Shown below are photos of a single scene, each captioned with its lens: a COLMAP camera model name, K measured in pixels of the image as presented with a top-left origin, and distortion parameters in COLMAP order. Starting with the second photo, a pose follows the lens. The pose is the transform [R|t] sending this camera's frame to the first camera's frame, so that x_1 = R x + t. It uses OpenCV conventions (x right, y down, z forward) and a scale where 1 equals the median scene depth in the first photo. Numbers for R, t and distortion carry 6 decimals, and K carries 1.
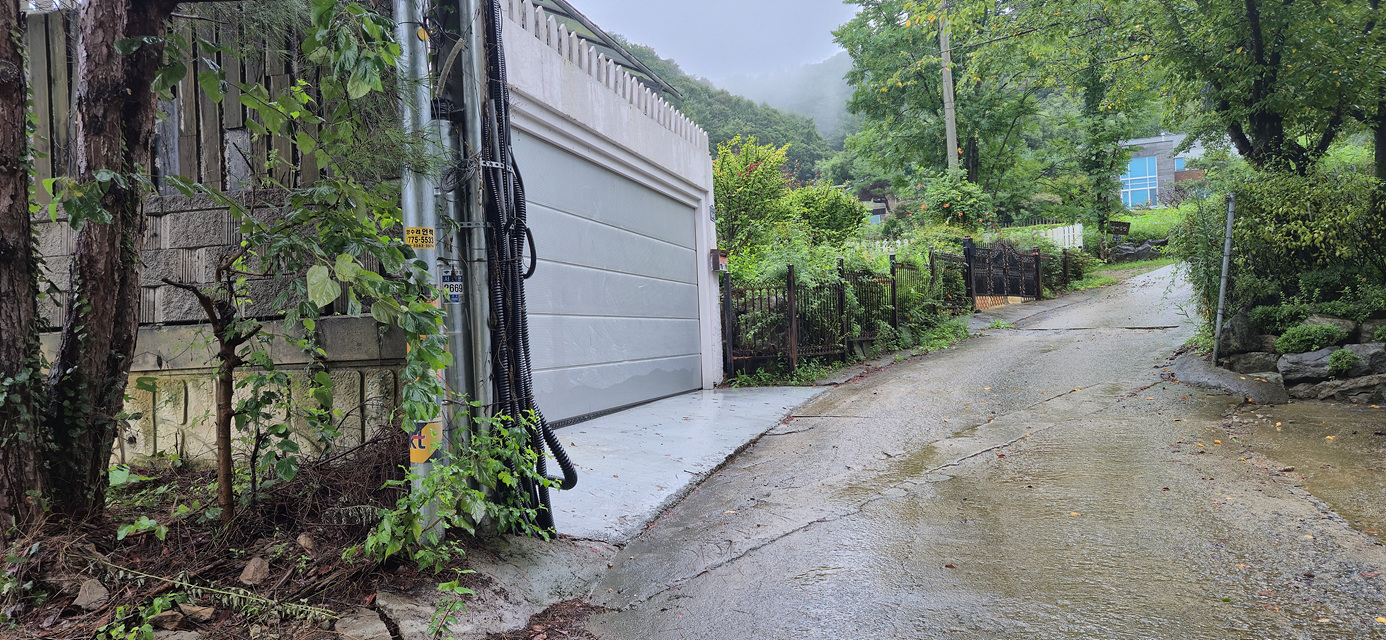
lens RADIAL K [[907.7, 0, 697.9], [0, 907.7, 322.3], [0, 0, 1]] dist [0.085697, -0.076021]
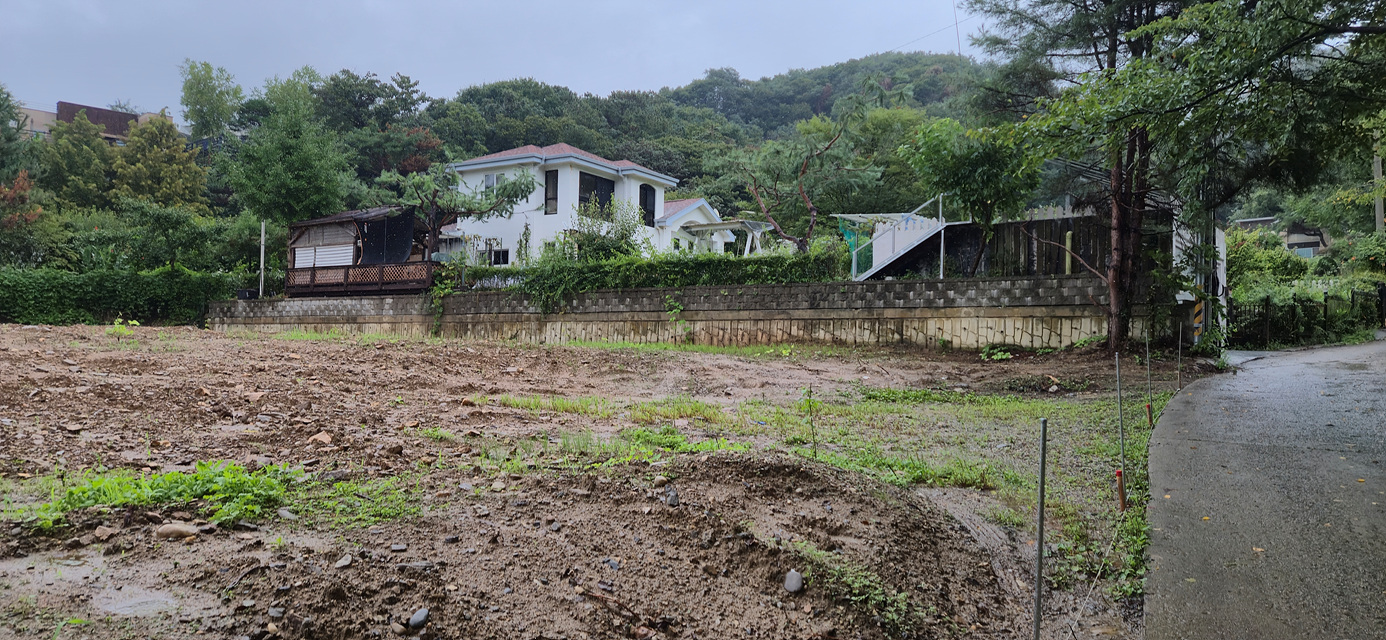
lens RADIAL K [[1015.1, 0, 593.9], [0, 1015.1, 351.0], [0, 0, 1]] dist [0.121965, -0.103054]
pose [[0.921678, 0.055984, -0.383895, -0.324496], [-0.055761, 0.998375, 0.011720, 0.102464], [0.383928, 0.010605, 0.923302, -1.509440]]
